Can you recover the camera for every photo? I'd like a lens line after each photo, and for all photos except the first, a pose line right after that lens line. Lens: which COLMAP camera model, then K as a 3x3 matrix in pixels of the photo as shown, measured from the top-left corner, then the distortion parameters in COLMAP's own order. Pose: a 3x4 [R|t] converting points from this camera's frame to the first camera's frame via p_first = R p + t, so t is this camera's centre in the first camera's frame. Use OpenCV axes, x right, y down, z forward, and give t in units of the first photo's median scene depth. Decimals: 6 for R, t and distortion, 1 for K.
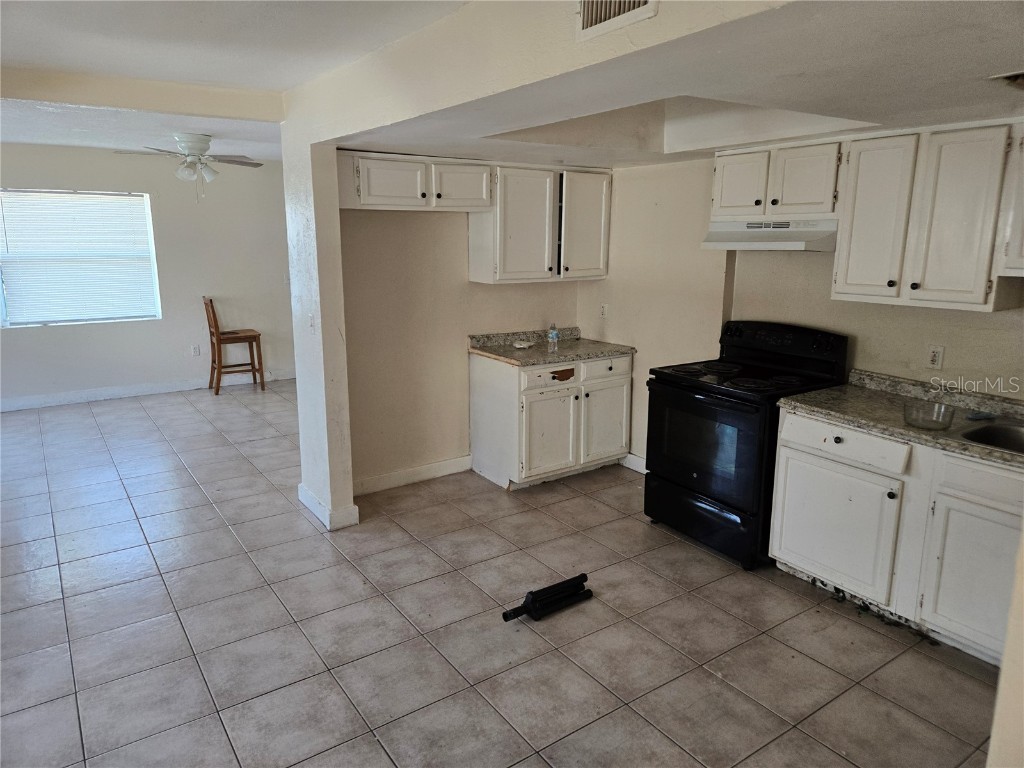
lens RADIAL K [[687.9, 0, 512.7], [0, 687.9, 376.6], [0, 0, 1]] dist [0.024257, -0.002425]
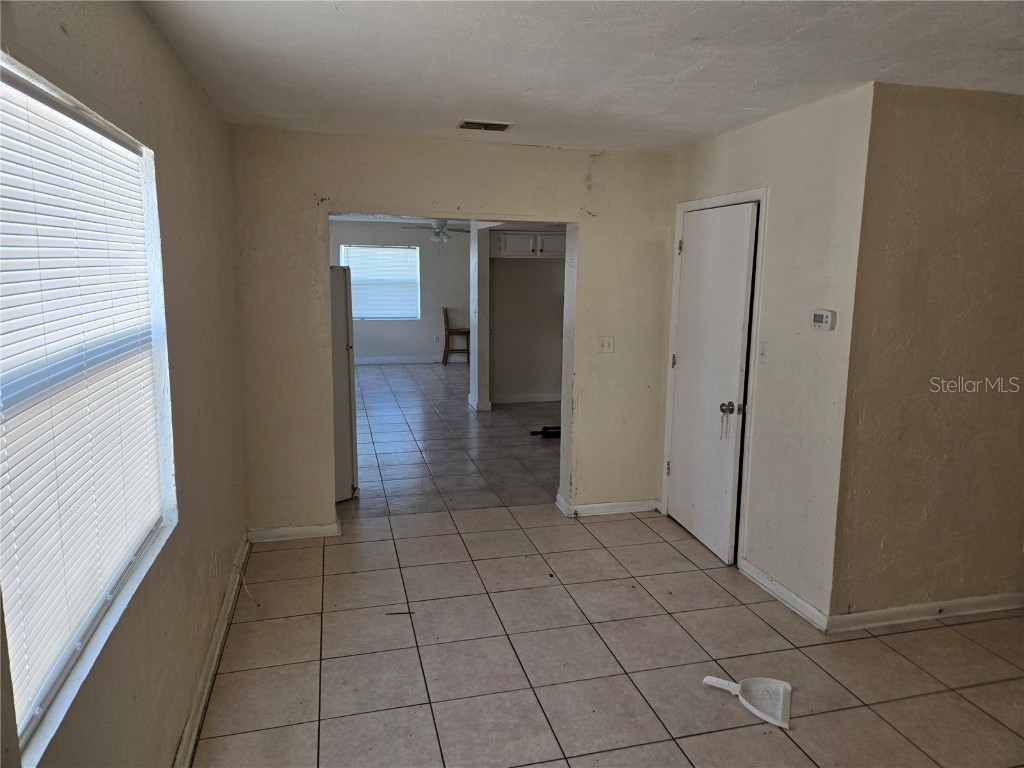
lens RADIAL K [[687.9, 0, 514.5], [0, 687.9, 381.7], [0, 0, 1]] dist [0.024257, -0.002425]
pose [[0.936770, 0.060916, -0.344602, 0.527790], [-0.076453, 0.996570, -0.031664, 0.183322], [0.341491, 0.056007, 0.938215, -0.869906]]
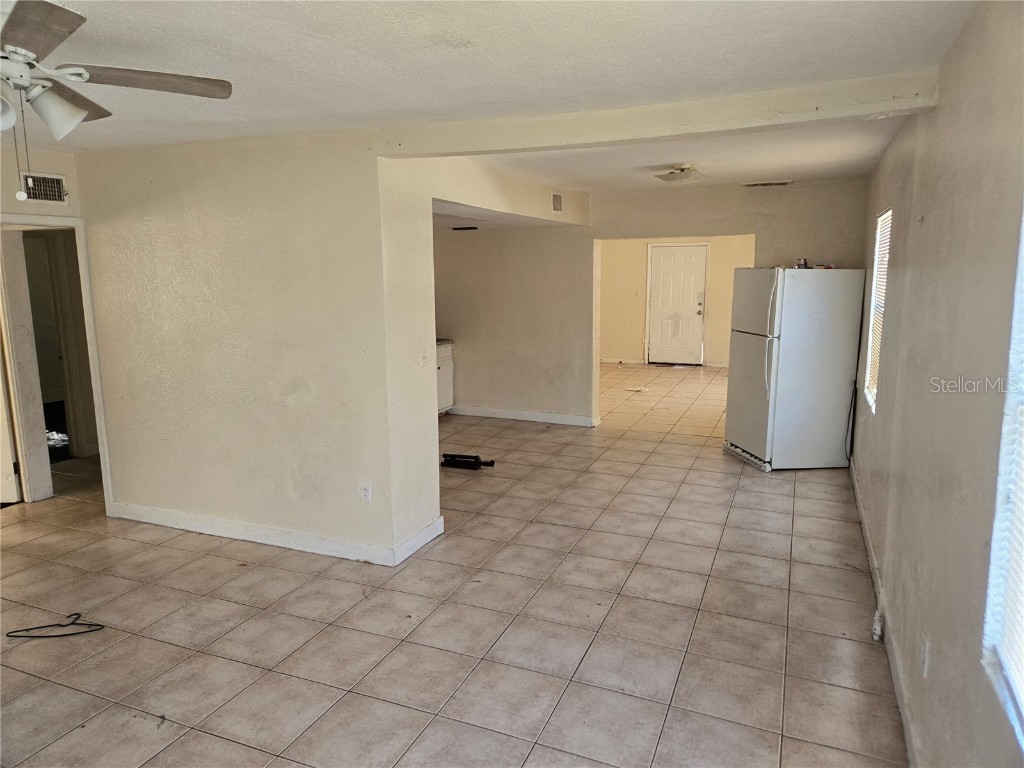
lens RADIAL K [[687.9, 0, 514.4], [0, 687.9, 387.7], [0, 0, 1]] dist [0.024257, -0.002425]
pose [[-0.537158, -0.140333, 0.831726, -1.207660], [0.182819, 0.943253, 0.277221, -0.287183], [-0.823431, 0.300967, -0.481020, 1.341899]]
